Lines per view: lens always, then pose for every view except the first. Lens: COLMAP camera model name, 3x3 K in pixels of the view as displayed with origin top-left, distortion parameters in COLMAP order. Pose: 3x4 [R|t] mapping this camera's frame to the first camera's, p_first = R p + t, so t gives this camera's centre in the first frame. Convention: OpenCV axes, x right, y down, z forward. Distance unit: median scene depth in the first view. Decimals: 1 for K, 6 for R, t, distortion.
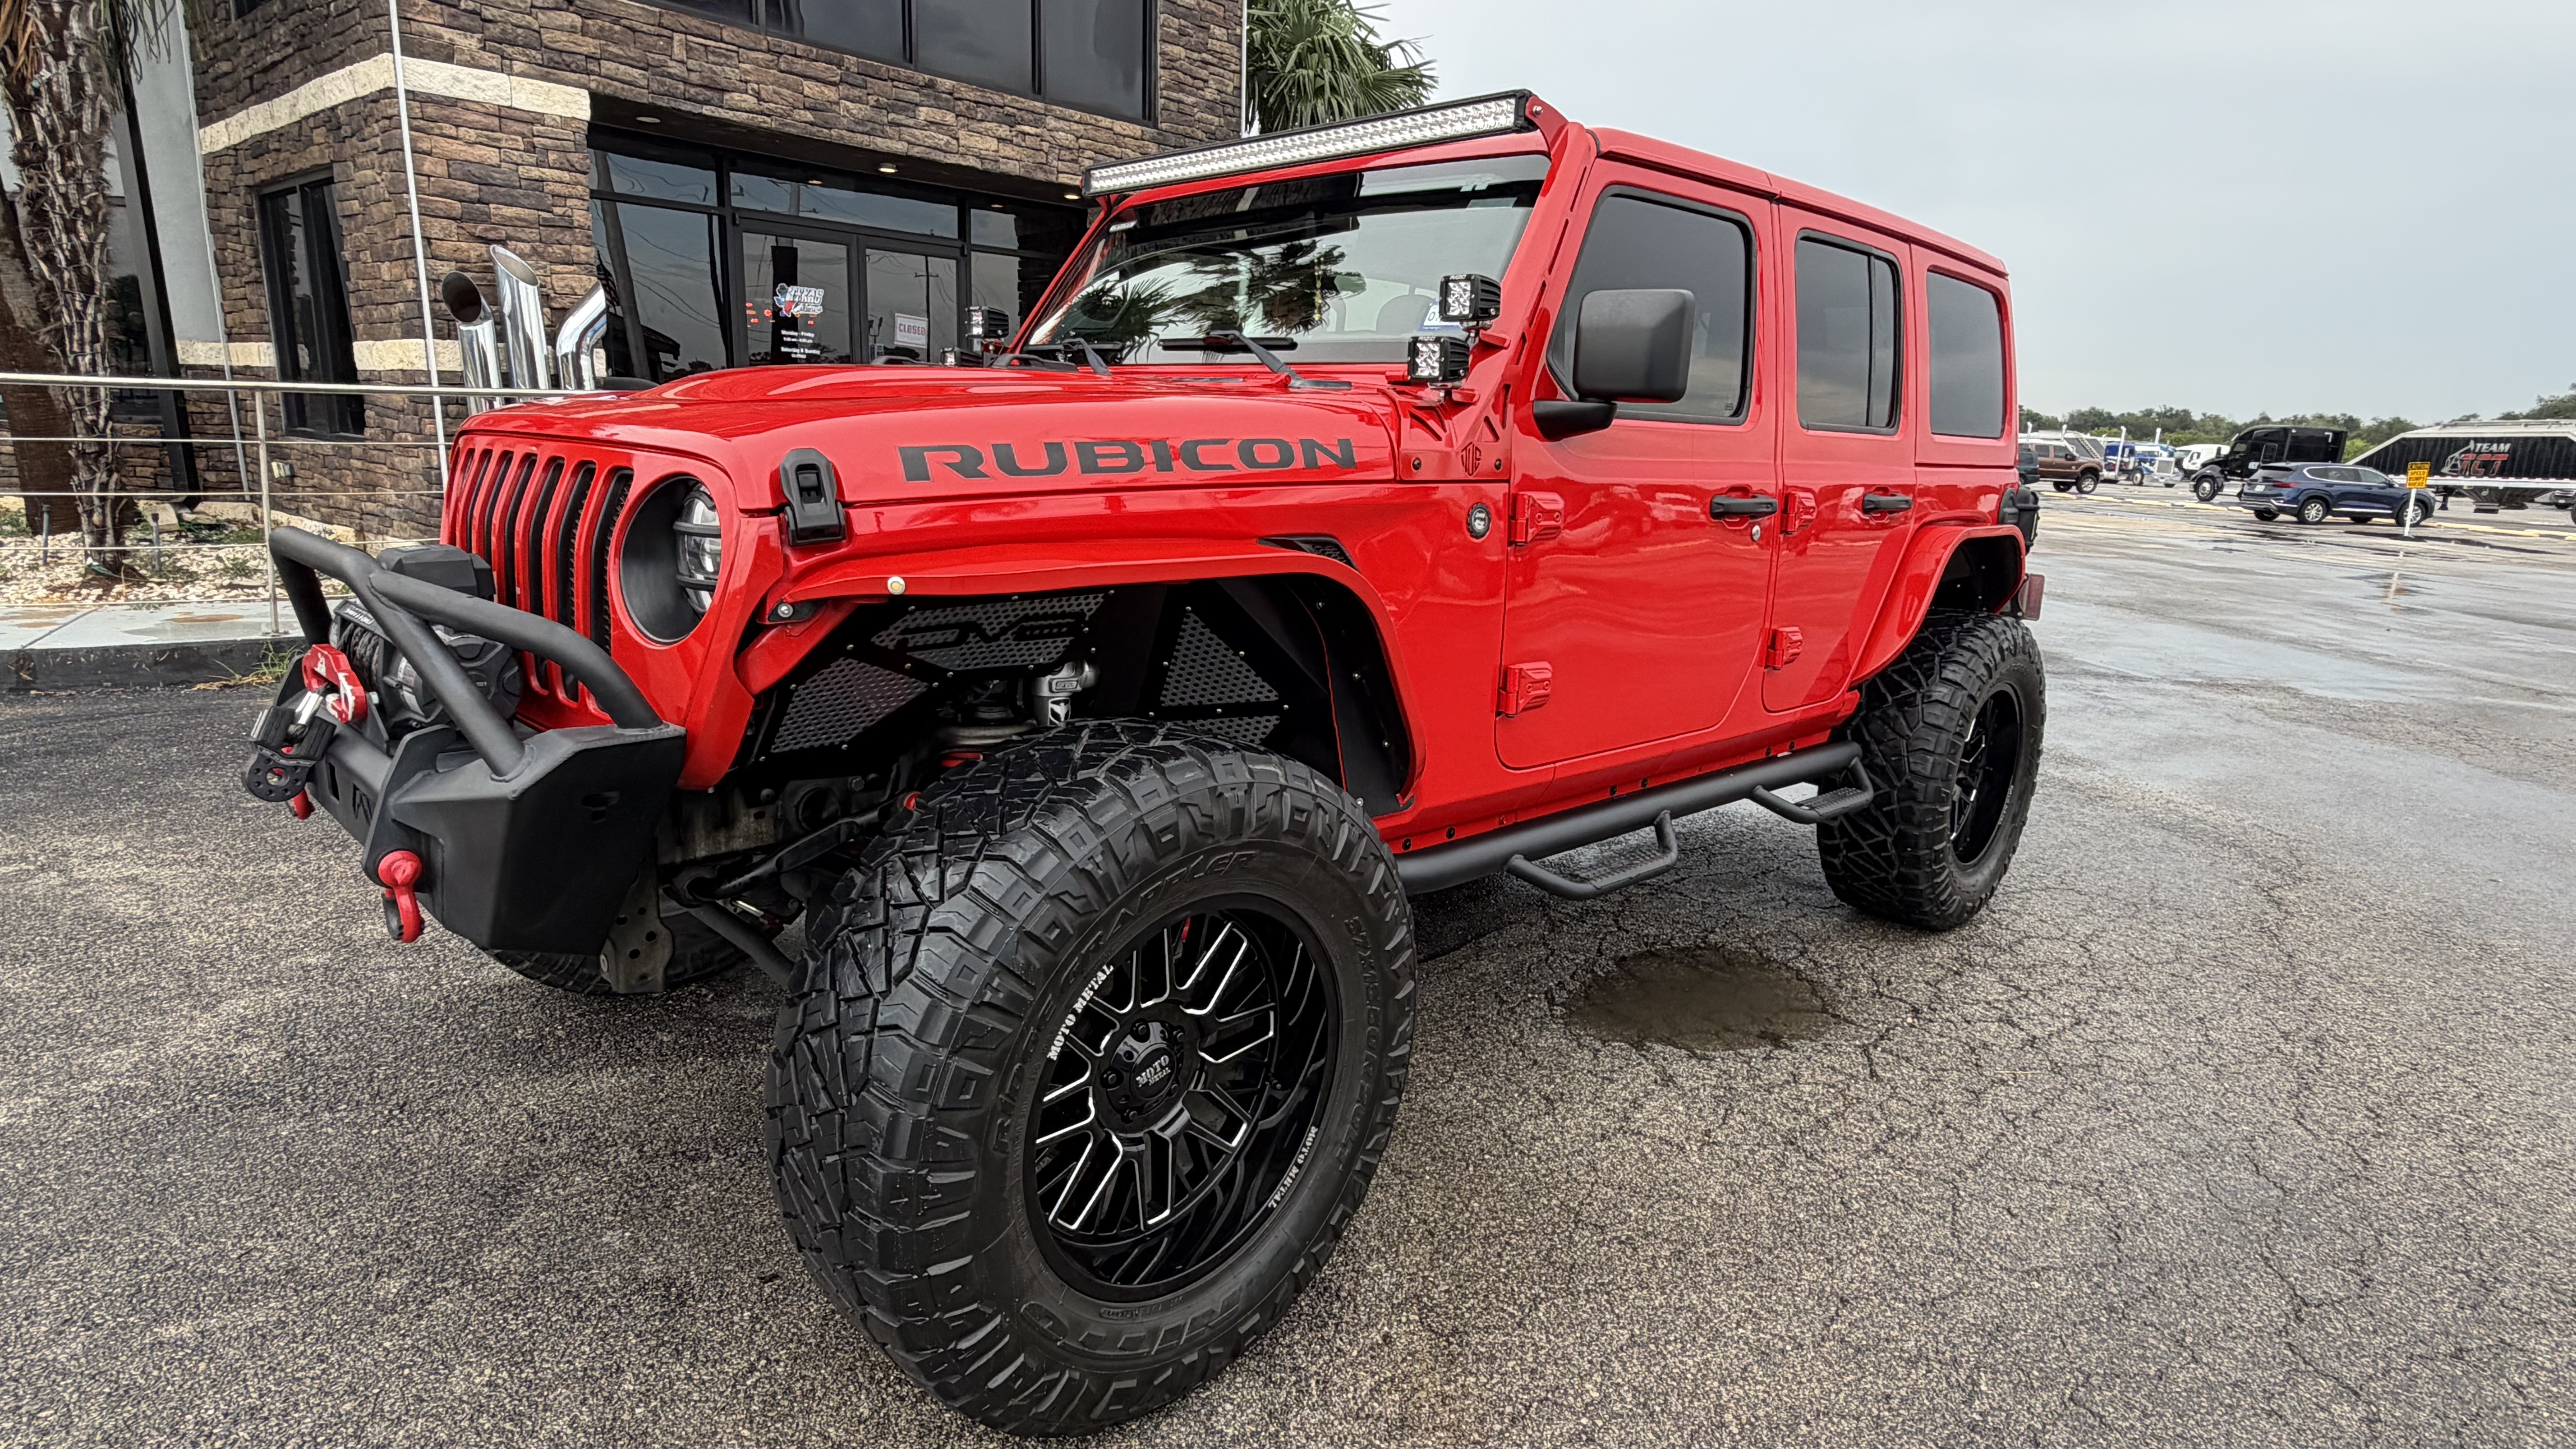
lens RADIAL K [[1365.3, 0, 1284.1], [0, 1365.3, 731.9], [0, 0, 1]] dist [0.000943, 0.000226]
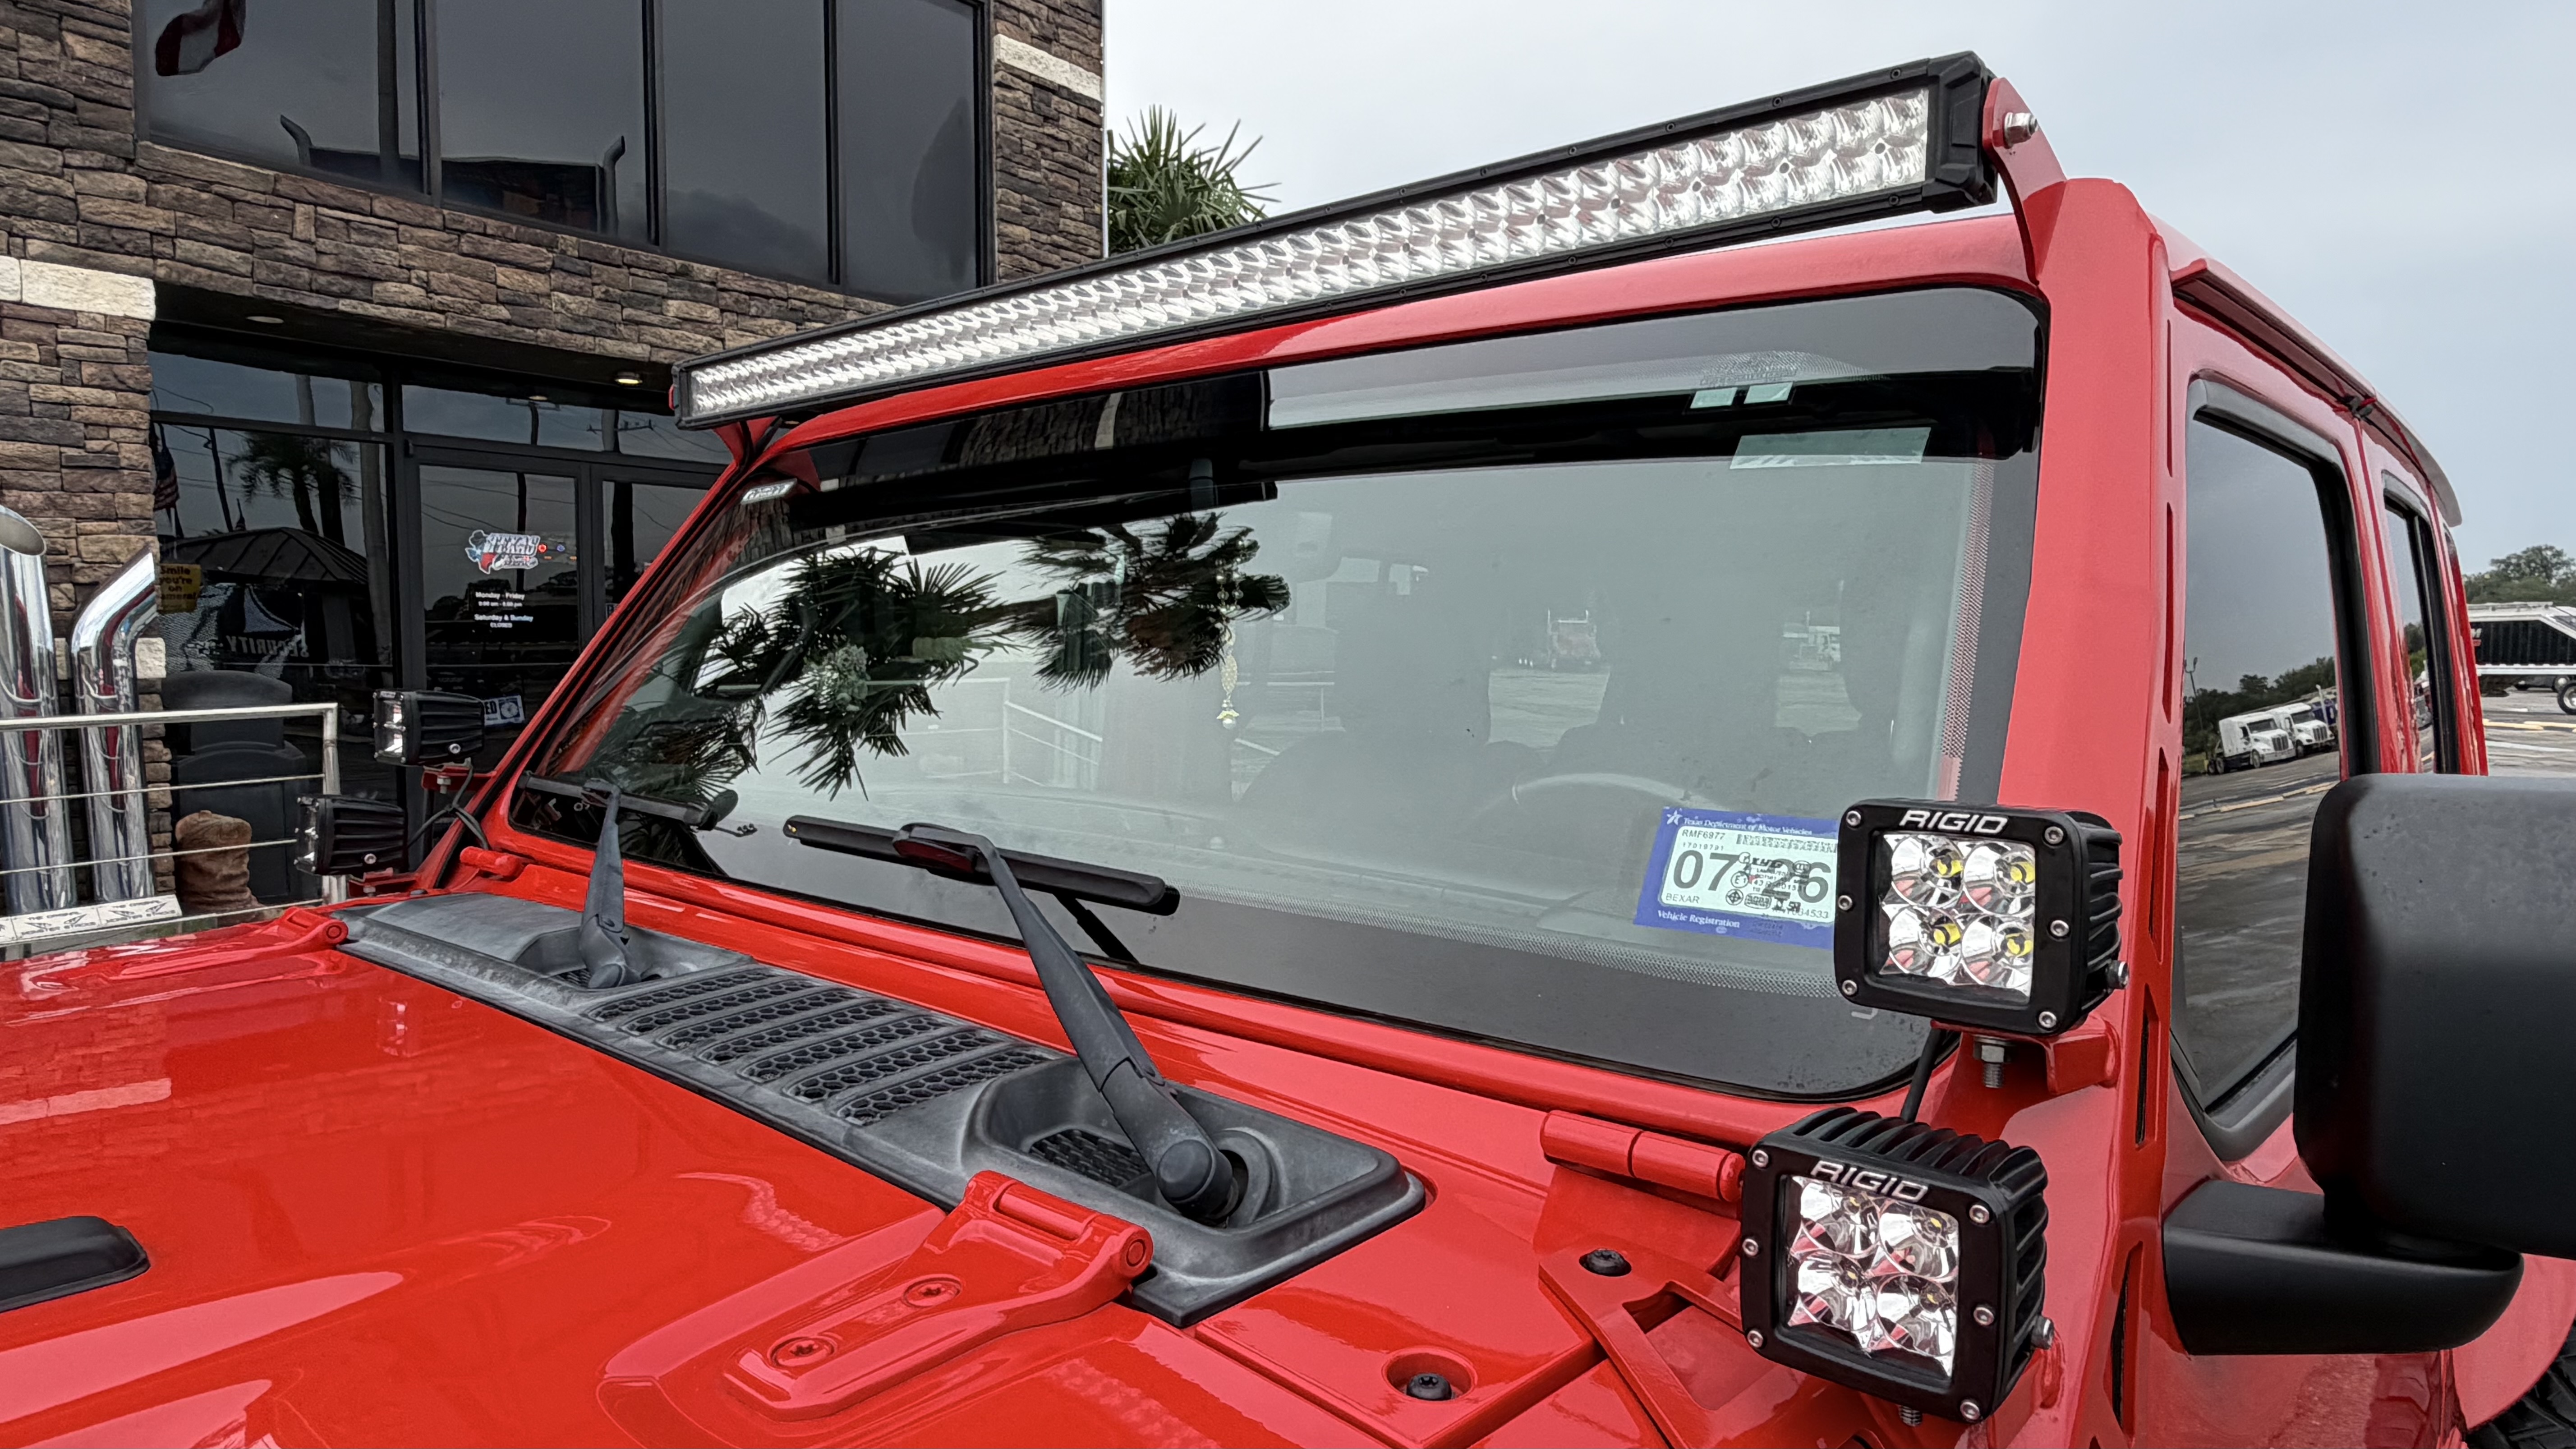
lens RADIAL K [[1503.5, 0, 1270.0], [0, 1503.5, 733.1], [0, 0, 1]] dist [0.002395, -0.000295]
pose [[0.997508, -0.032292, 0.062729, 0.004132], [0.041625, 0.987242, -0.153693, -0.110966], [-0.056966, 0.155921, 0.986126, 0.275186]]
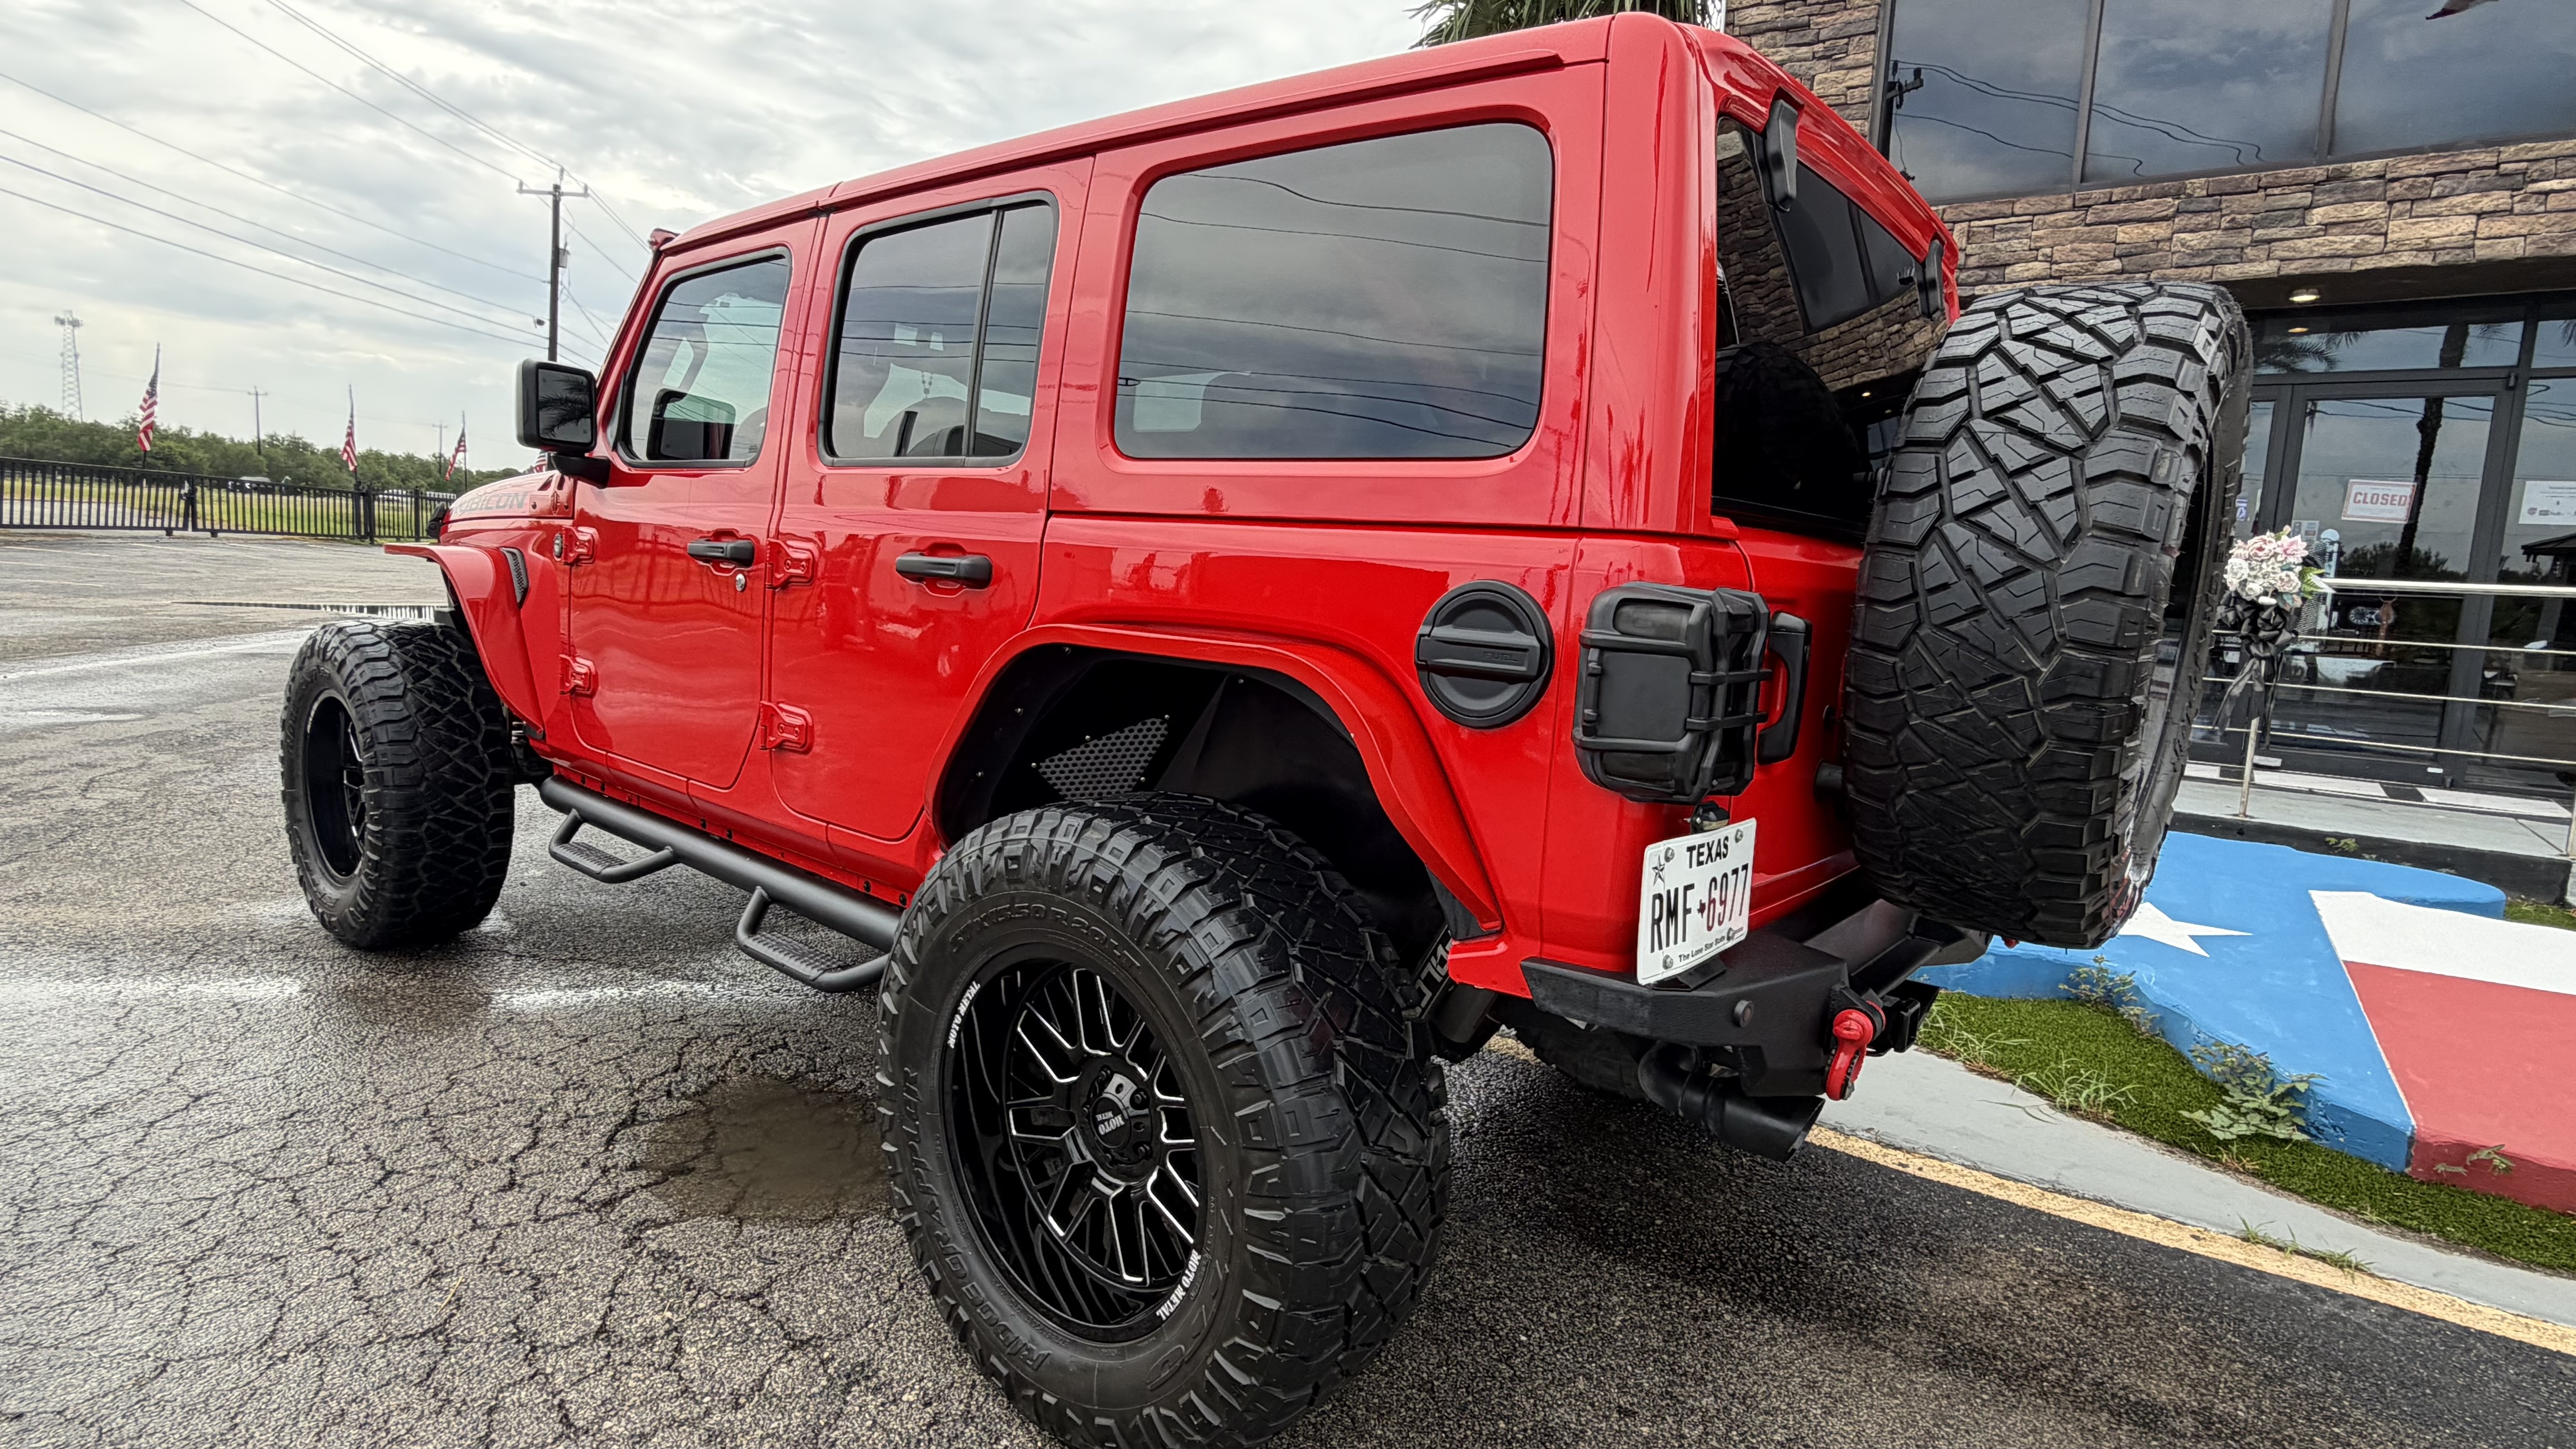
lens RADIAL K [[1326.6, 0, 1280.3], [0, 1326.6, 729.3], [0, 0, 1]] dist [0.003550, -0.002406]
pose [[0.105111, 0.088026, -0.990557, 0.580926], [-0.266276, 0.962195, 0.057251, -0.091896], [0.958149, 0.257744, 0.124576, 0.581221]]
